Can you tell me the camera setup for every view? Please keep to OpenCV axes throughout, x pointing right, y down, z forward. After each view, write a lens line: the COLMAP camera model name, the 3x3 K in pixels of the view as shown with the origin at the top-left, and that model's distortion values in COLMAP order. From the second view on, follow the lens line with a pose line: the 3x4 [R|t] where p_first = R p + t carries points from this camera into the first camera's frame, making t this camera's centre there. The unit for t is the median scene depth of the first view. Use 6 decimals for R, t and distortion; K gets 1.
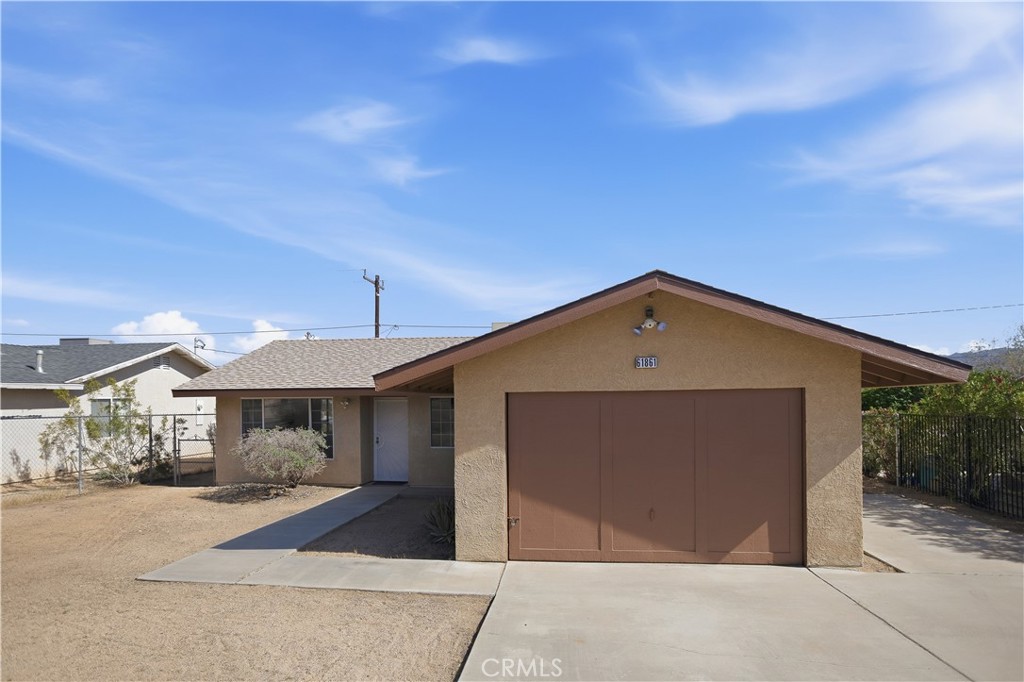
lens RADIAL K [[607.4, 0, 515.6], [0, 607.4, 397.3], [0, 0, 1]] dist [-0.028475, 0.010334]
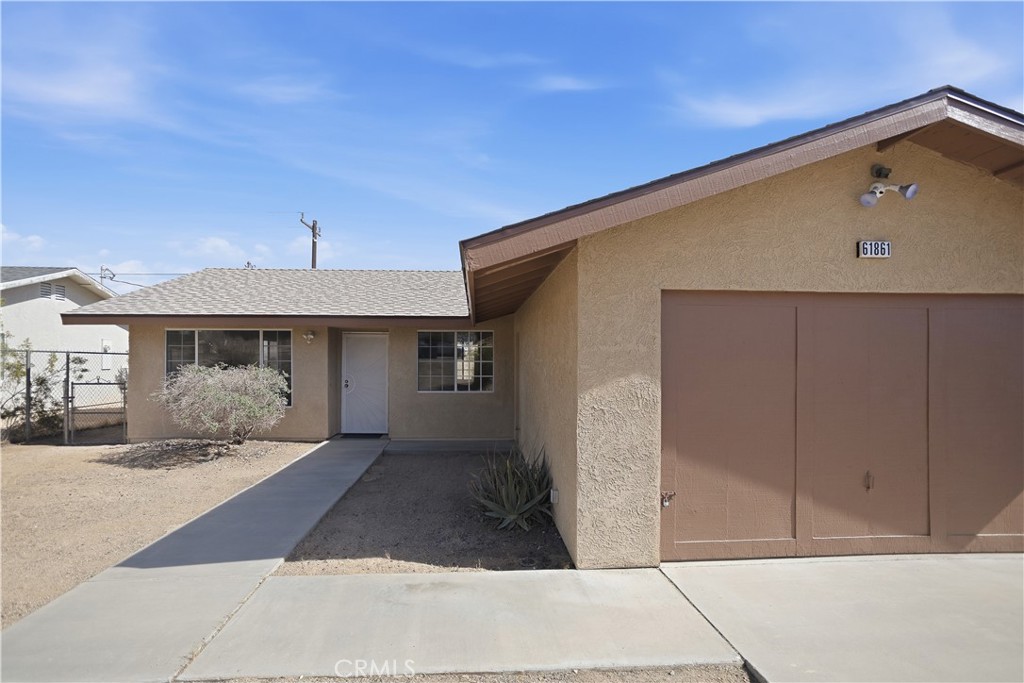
lens RADIAL K [[522.1, 0, 516.1], [0, 522.1, 355.1], [0, 0, 1]] dist [-0.028928, 0.019715]
pose [[0.983046, 0.011763, 0.182982, -0.239671], [-0.011266, 0.999929, -0.003754, 0.057320], [-0.183013, 0.001629, 0.983109, 0.477816]]
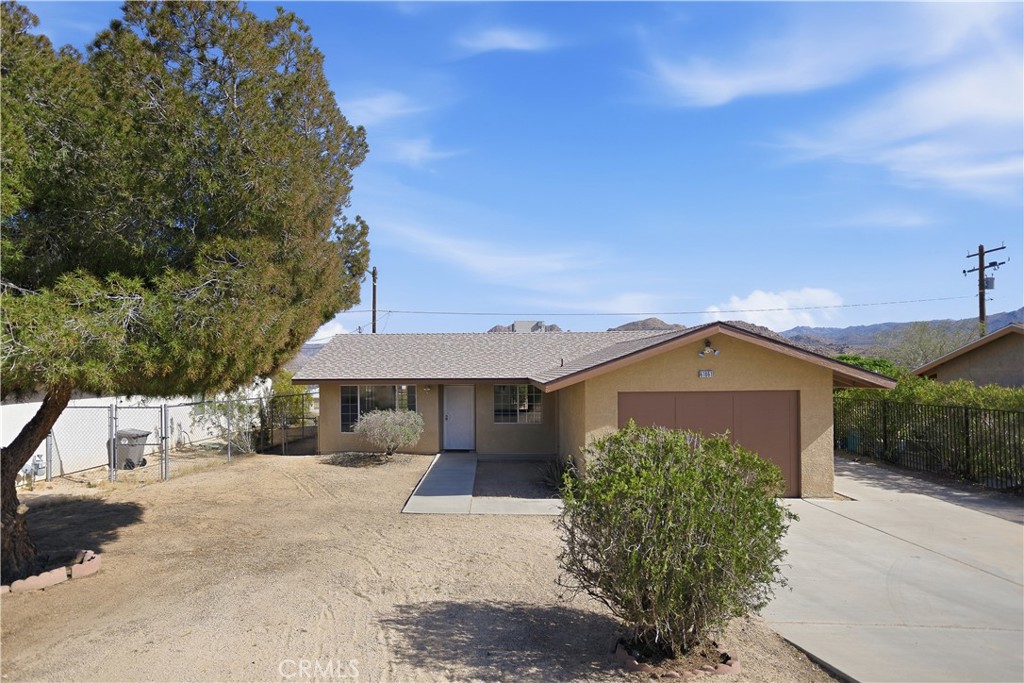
lens RADIAL K [[600.4, 0, 485.4], [0, 600.4, 359.1], [0, 0, 1]] dist [-0.029794, 0.016979]
pose [[0.996372, 0.004621, 0.084976, -0.462811], [-0.003685, 0.999931, -0.011166, -0.070426], [-0.085022, 0.010812, 0.996320, -0.496884]]
